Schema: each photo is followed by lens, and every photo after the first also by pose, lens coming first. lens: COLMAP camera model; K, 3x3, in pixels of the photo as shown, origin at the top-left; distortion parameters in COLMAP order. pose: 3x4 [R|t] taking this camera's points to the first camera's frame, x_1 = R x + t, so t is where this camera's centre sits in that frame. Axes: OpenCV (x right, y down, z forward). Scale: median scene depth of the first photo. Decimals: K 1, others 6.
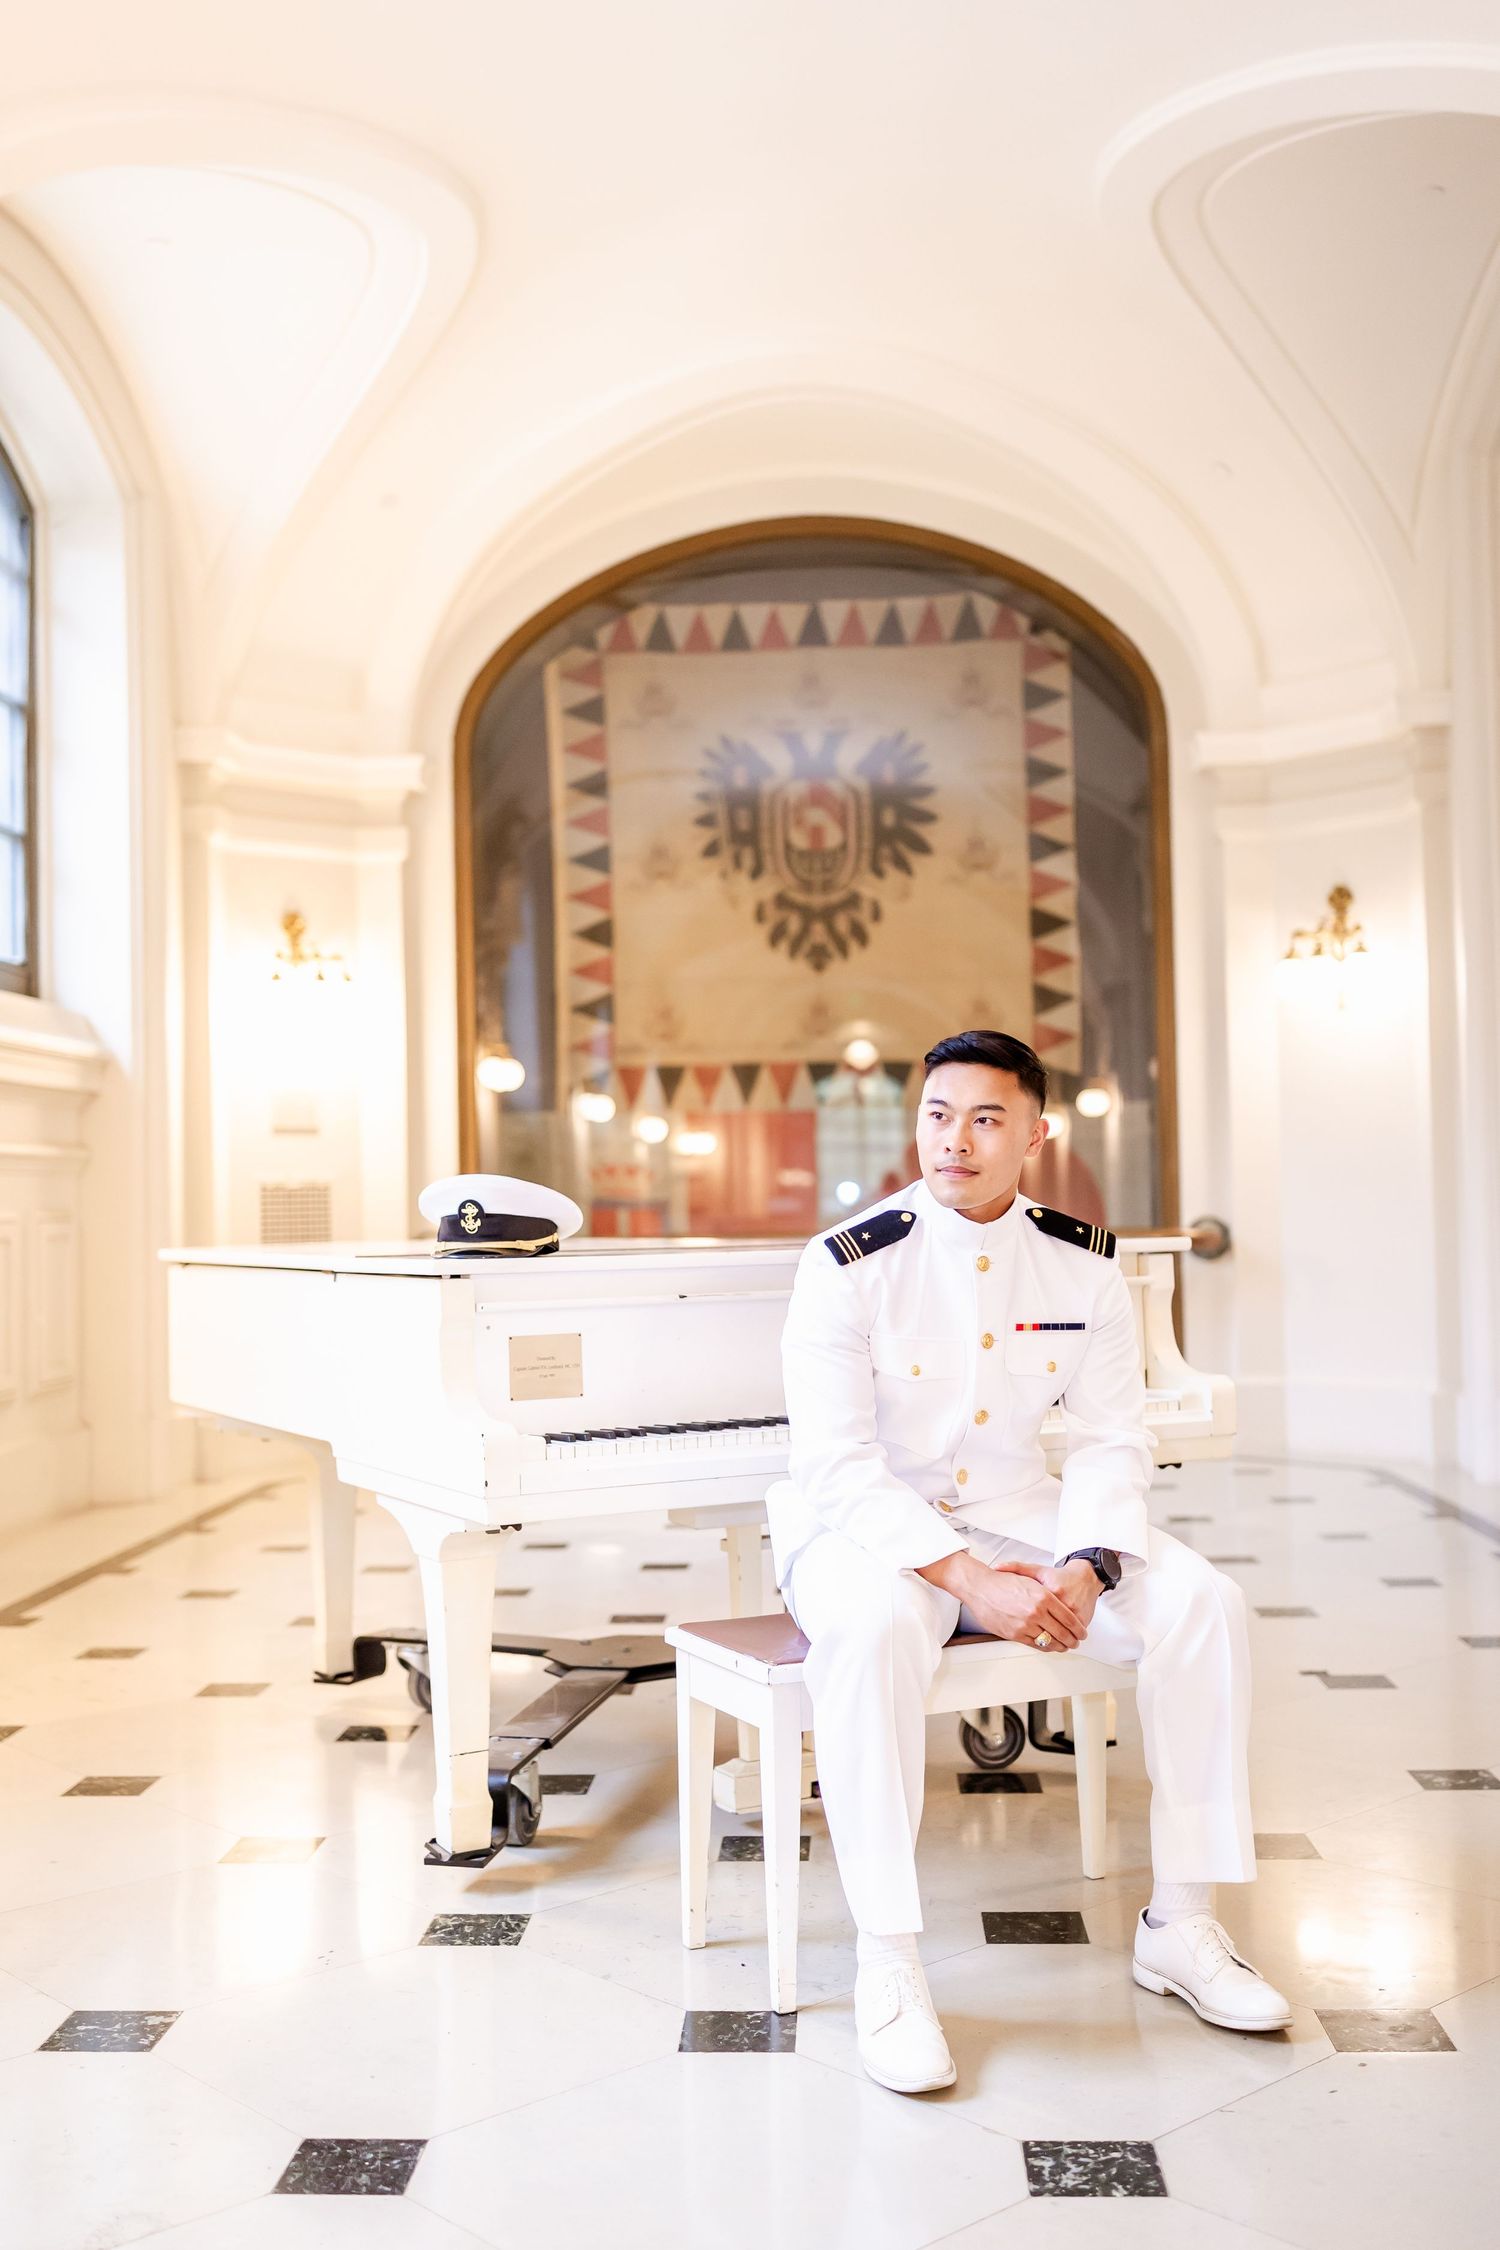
lens RADIAL K [[2257.2, 0, 750.0], [0, 2257.2, 1125.0], [0, 0, 1]] dist [-0.011190, -0.022518]
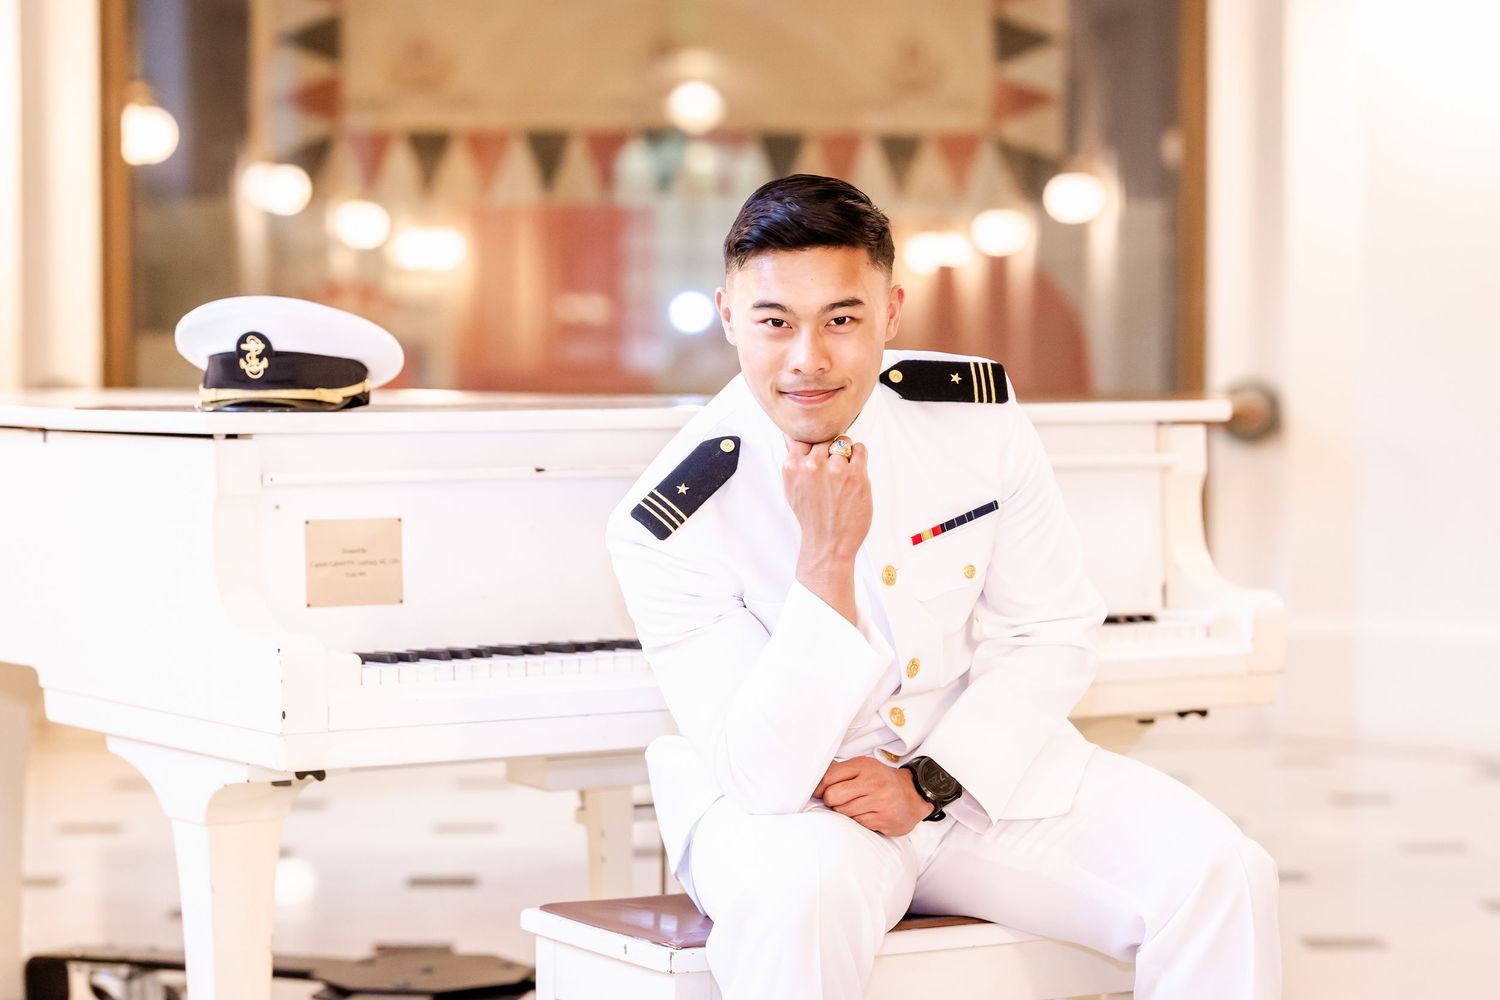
lens RADIAL K [[3846.6, 0, 783.6], [0, 3846.6, 502.1], [0, 0, 1]] dist [-0.053010, -0.045698]
pose [[0.996583, 0.014584, 0.081297, -0.028673], [-0.020519, 0.997146, 0.072652, -0.002919], [-0.080006, -0.074072, 0.994038, -0.132067]]
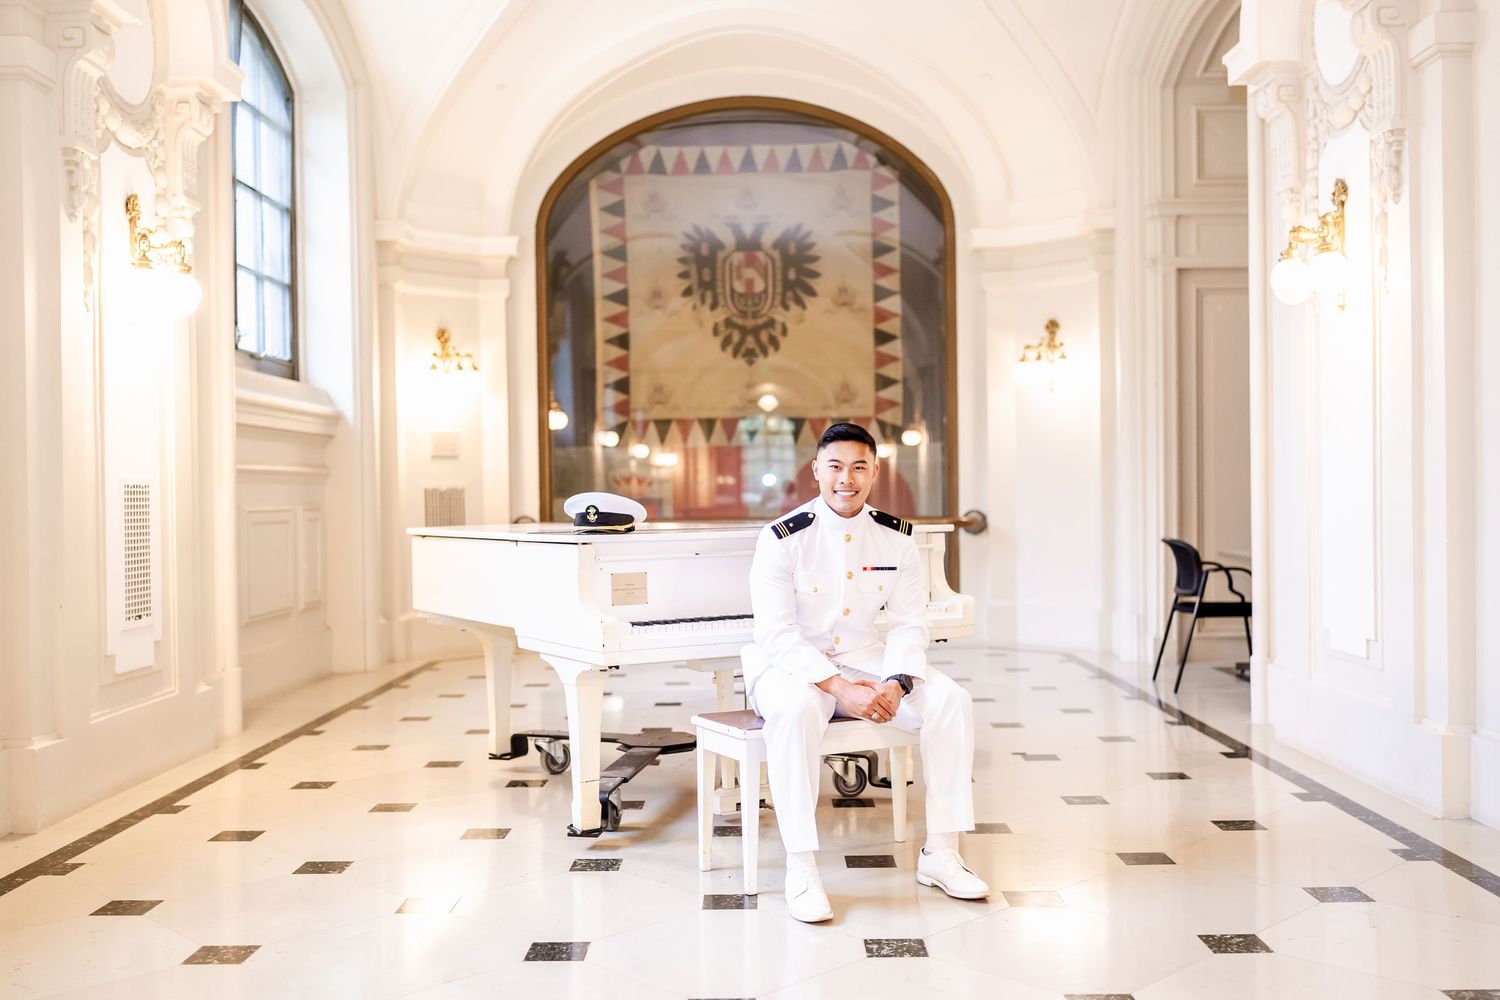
lens RADIAL K [[1504.8, 0, 750.0], [0, 1504.8, 500.0], [0, 0, 1]] dist [-0.011190, -0.022518]
pose [[0.999126, 0.004494, 0.041549, -0.021180], [-0.006105, 0.999231, 0.038736, -0.012731], [-0.041343, -0.038956, 0.998385, -0.177942]]
